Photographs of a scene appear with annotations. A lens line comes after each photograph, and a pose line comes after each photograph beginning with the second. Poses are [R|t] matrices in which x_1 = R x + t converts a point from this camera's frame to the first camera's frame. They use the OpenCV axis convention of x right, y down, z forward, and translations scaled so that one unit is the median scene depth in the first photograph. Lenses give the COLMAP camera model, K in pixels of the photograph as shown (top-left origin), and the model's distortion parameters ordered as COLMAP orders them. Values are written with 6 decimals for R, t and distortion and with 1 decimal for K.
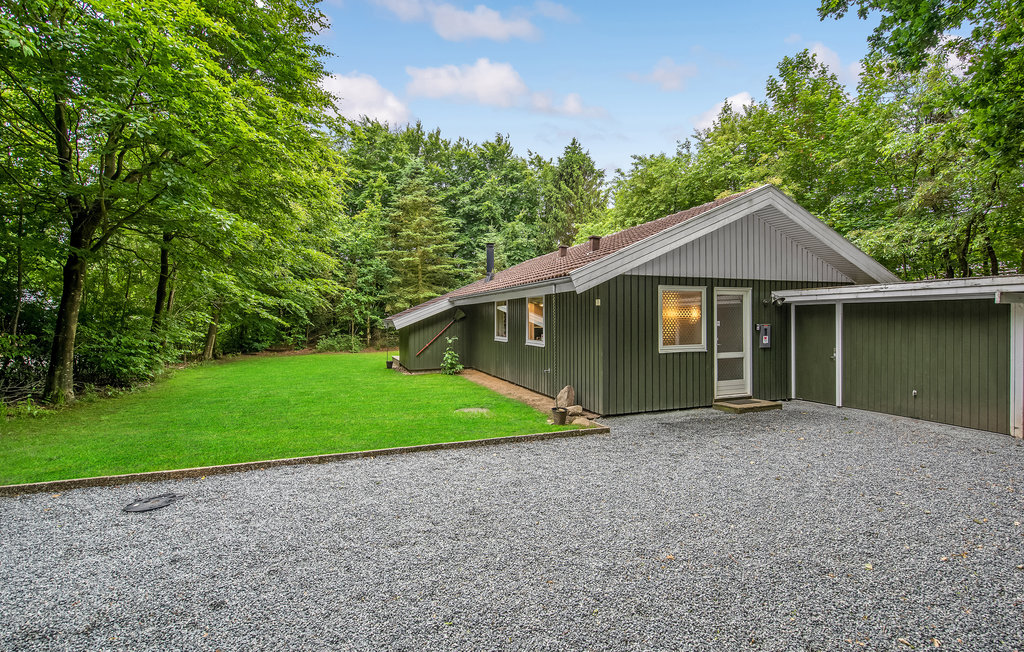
lens RADIAL K [[452.0, 0, 506.5], [0, 452.0, 317.3], [0, 0, 1]] dist [-0.017331, -0.000588]
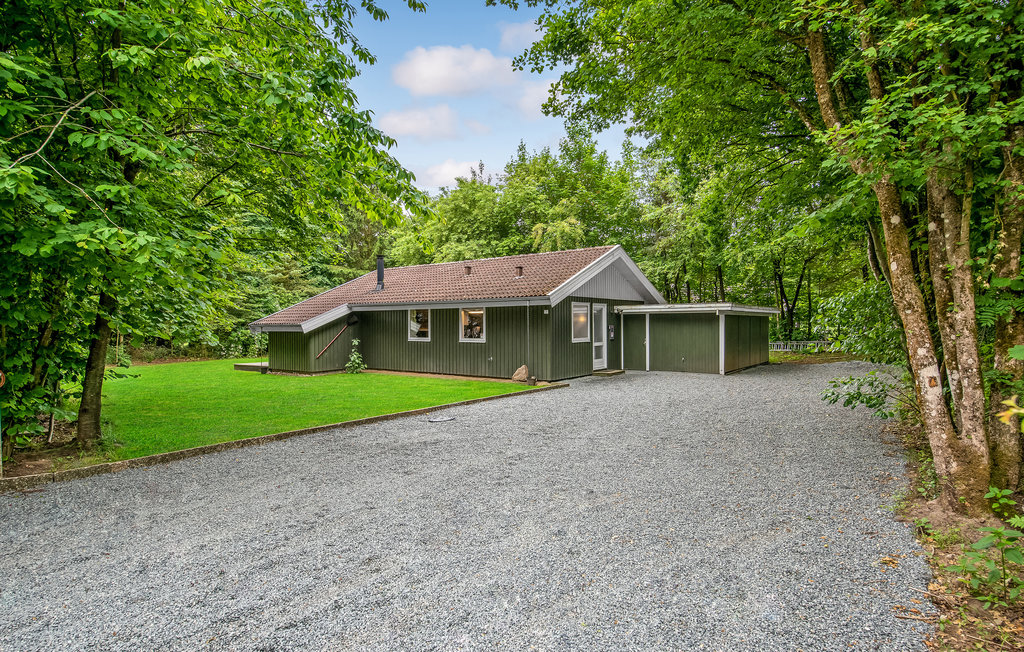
lens RADIAL K [[534.3, 0, 514.2], [0, 534.3, 323.1], [0, 0, 1]] dist [0.003808, 0.000411]
pose [[0.838319, 0.002250, 0.545176, -0.822298], [-0.000447, 0.999994, -0.003440, 0.013178], [-0.545180, 0.002640, 0.838315, -0.478274]]
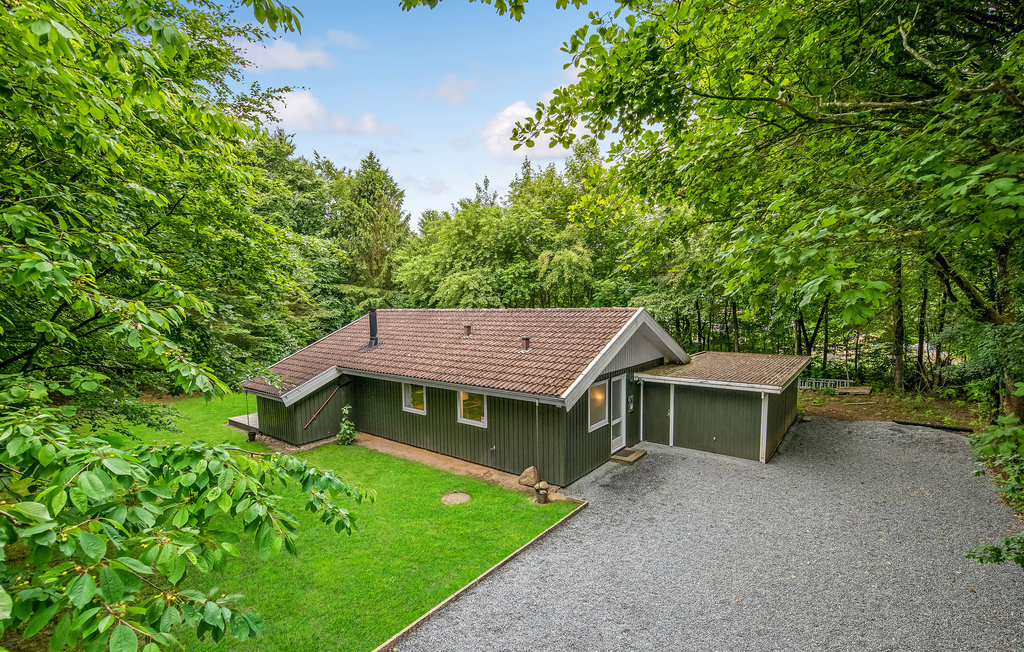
lens RADIAL K [[455.7, 0, 508.6], [0, 455.7, 349.2], [0, 0, 1]] dist [0.000919, -0.000253]
pose [[0.851713, -0.061324, 0.520408, -0.540083], [0.010757, 0.994965, 0.099641, -0.292362], [-0.523898, -0.079267, 0.848084, -0.048129]]
